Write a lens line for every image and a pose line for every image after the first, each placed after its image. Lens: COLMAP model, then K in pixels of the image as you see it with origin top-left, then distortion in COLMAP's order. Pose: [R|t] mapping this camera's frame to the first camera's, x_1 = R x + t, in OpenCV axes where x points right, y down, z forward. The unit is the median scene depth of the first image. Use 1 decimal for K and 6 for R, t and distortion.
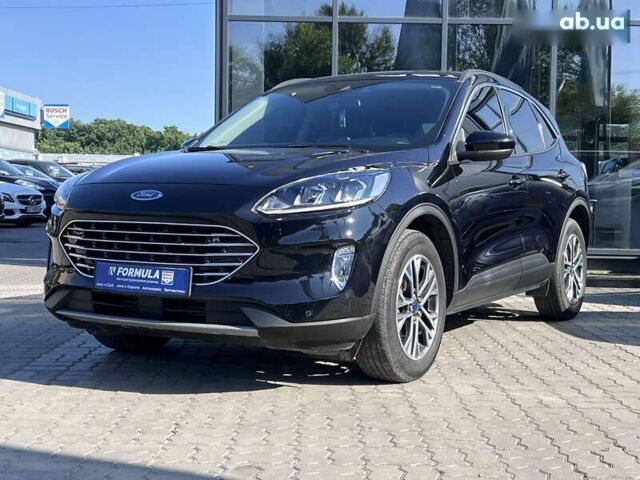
lens RADIAL K [[974.5, 0, 319.8], [0, 974.5, 231.6], [0, 0, 1]] dist [0.123311, -0.113371]
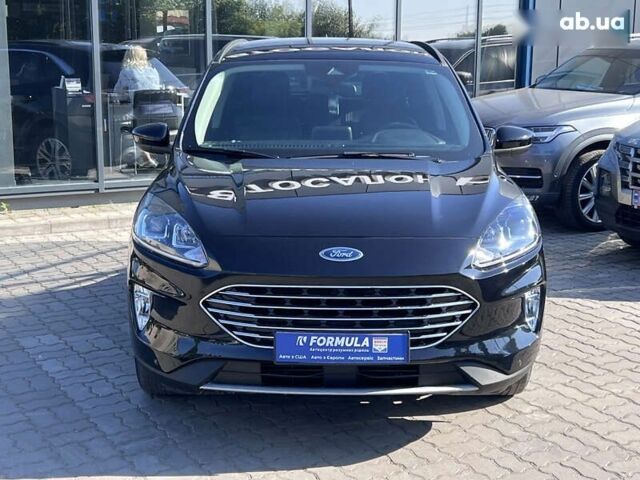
lens RADIAL K [[974.5, 0, 319.8], [0, 974.5, 231.6], [0, 0, 1]] dist [0.123311, -0.113371]
pose [[0.865406, -0.102071, 0.490565, -0.626659], [0.023120, 0.986123, 0.164396, -0.203712], [-0.500538, -0.130927, 0.855757, 0.255050]]
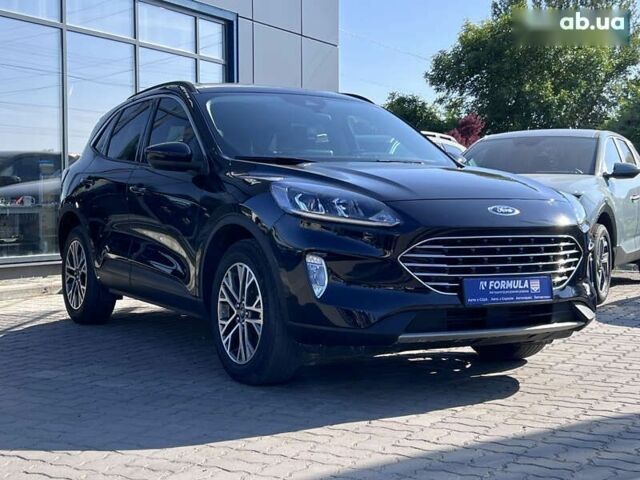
lens RADIAL K [[974.5, 0, 319.8], [0, 974.5, 231.6], [0, 0, 1]] dist [0.123311, -0.113371]
pose [[0.504592, -0.041089, 0.862379, -1.187475], [0.033518, 0.999046, 0.027988, -0.050757], [-0.862707, 0.014783, 0.505488, 0.638923]]
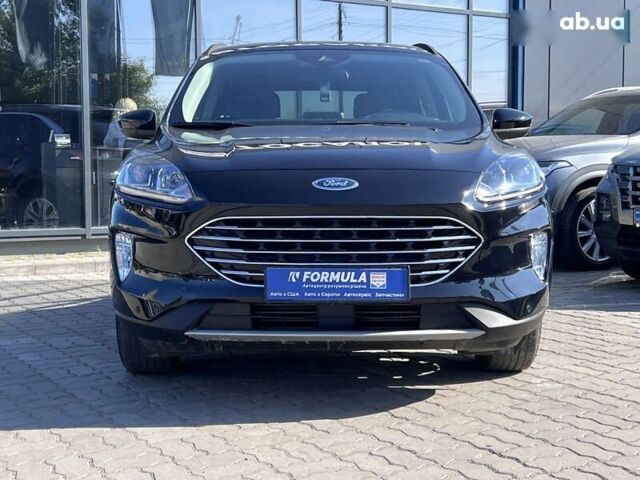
lens RADIAL K [[974.8, 0, 311.2], [0, 974.8, 238.8], [0, 0, 1]] dist [0.134251, -0.171065]
pose [[0.864749, -0.052462, 0.499457, -0.614278], [0.033208, 0.998325, 0.047366, -0.030464], [-0.501105, -0.024374, 0.865043, 0.288315]]
